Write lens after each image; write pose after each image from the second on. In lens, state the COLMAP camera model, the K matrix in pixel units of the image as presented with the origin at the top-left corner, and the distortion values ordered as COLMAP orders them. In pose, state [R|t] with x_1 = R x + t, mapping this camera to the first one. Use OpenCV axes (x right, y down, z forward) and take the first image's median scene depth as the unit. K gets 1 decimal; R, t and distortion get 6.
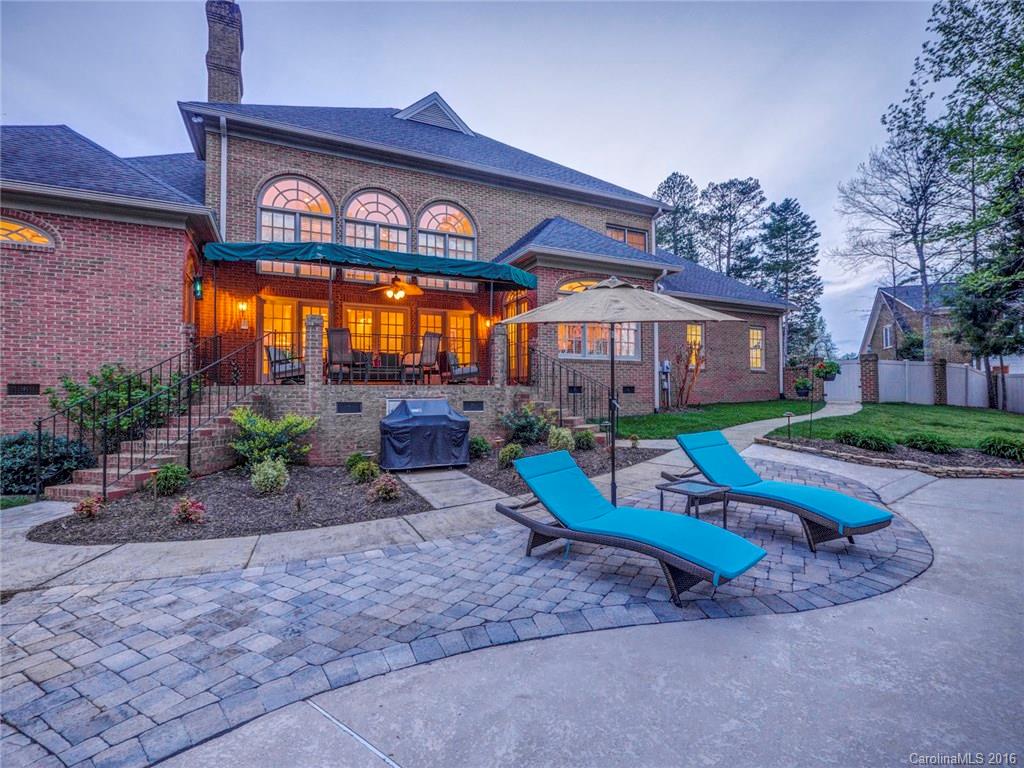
lens RADIAL K [[478.0, 0, 507.0], [0, 478.0, 382.3], [0, 0, 1]] dist [-0.002254, 0.001804]
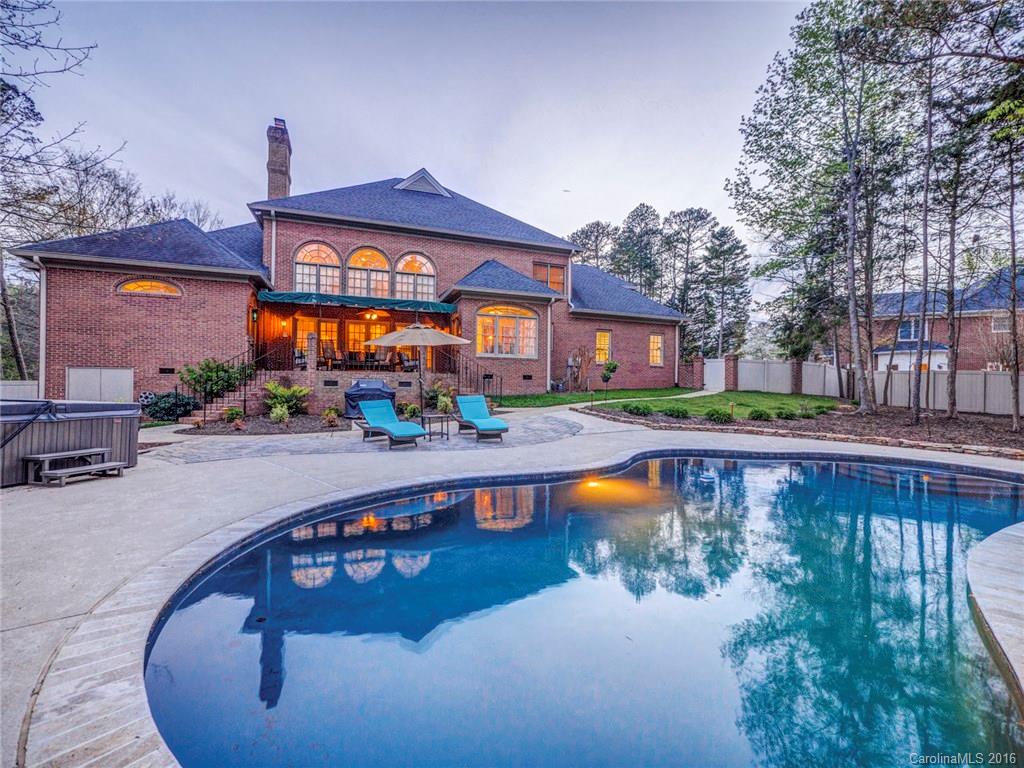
lens RADIAL K [[440.6, 0, 517.1], [0, 440.6, 382.4], [0, 0, 1]] dist [-0.004632, -0.000768]
pose [[0.995432, 0.016772, -0.093990, 0.381026], [-0.014780, 0.999652, 0.021849, 0.000989], [0.094324, -0.020360, 0.995333, -0.428952]]
